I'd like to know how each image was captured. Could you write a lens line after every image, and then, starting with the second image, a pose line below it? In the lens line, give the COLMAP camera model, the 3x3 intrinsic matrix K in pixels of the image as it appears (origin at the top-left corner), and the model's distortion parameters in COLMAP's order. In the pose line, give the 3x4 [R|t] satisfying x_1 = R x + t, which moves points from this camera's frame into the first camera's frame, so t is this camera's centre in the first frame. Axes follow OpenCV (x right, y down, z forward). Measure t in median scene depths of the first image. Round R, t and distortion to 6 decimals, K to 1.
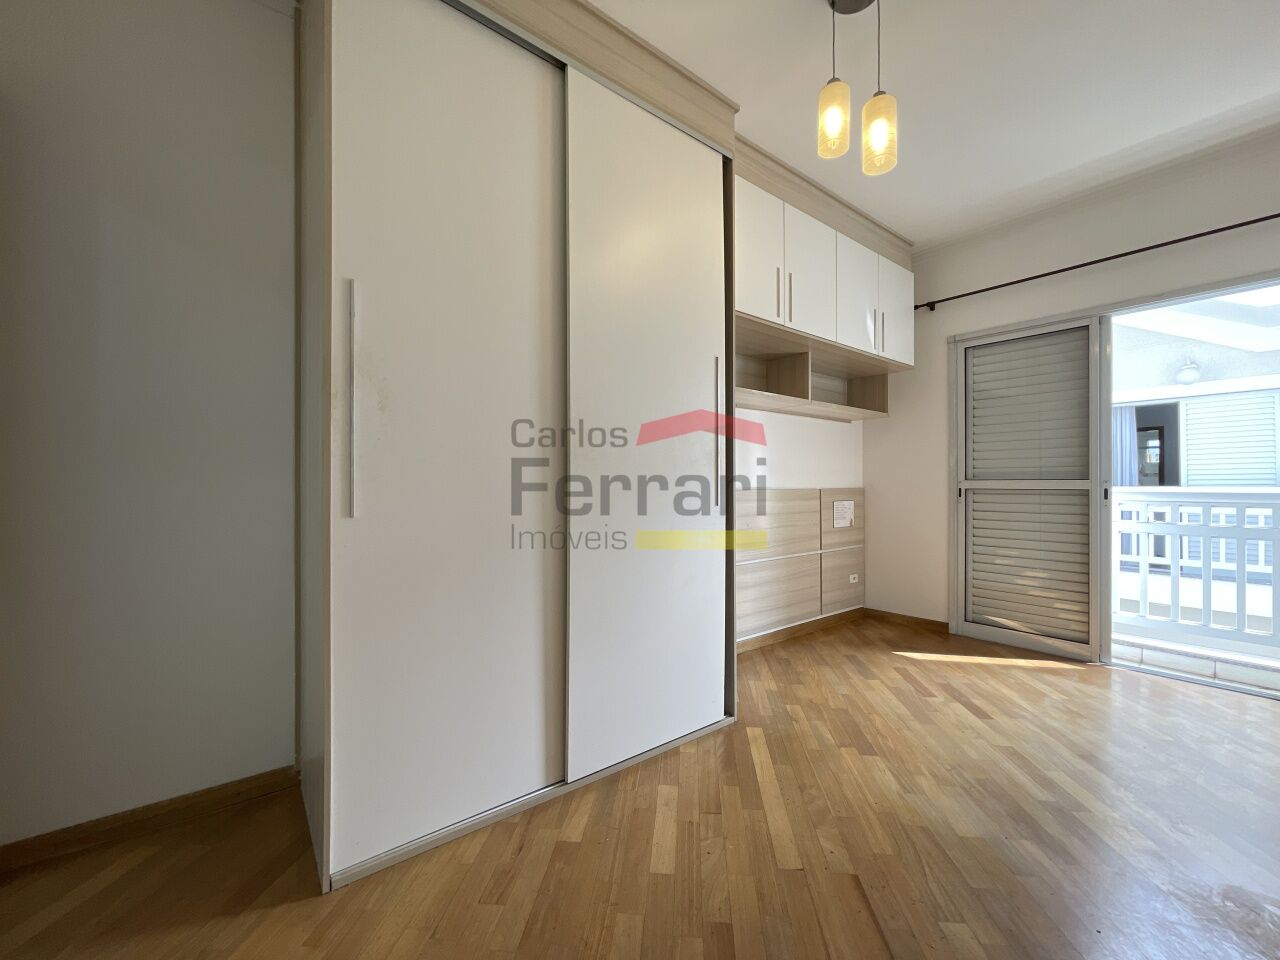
lens RADIAL K [[516.5, 0, 640.0], [0, 516.5, 480.0], [0, 0, 1]] dist [-0.000729, 0.000029]
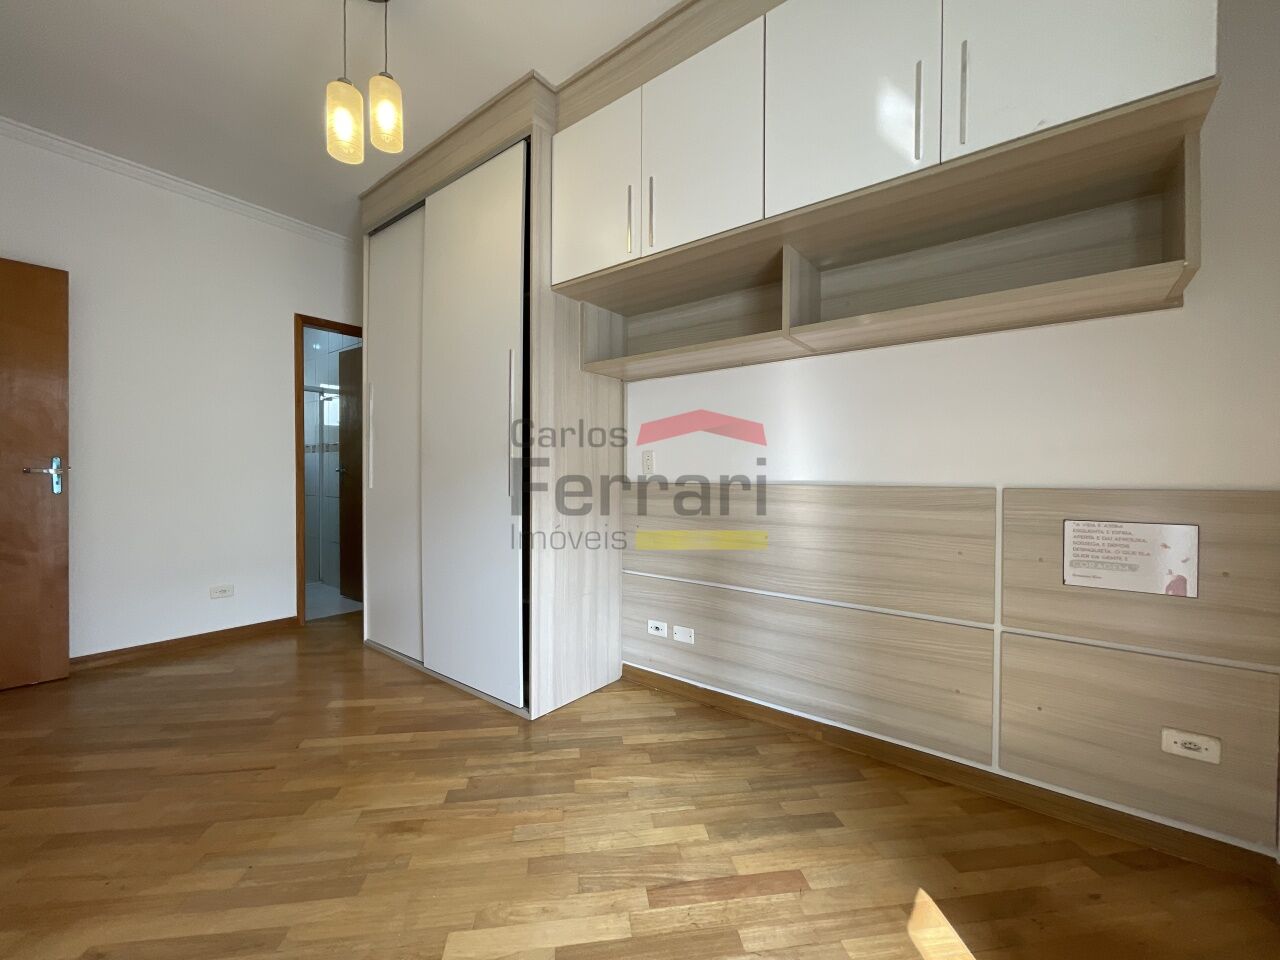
lens RADIAL K [[516.5, 0, 640.0], [0, 516.5, 480.0], [0, 0, 1]] dist [-0.000729, 0.000029]
pose [[0.237523, 0.011985, -0.971308, 0.888622], [0.003658, 0.999906, 0.013233, 0.003966], [0.971375, -0.006696, 0.237457, 0.740578]]
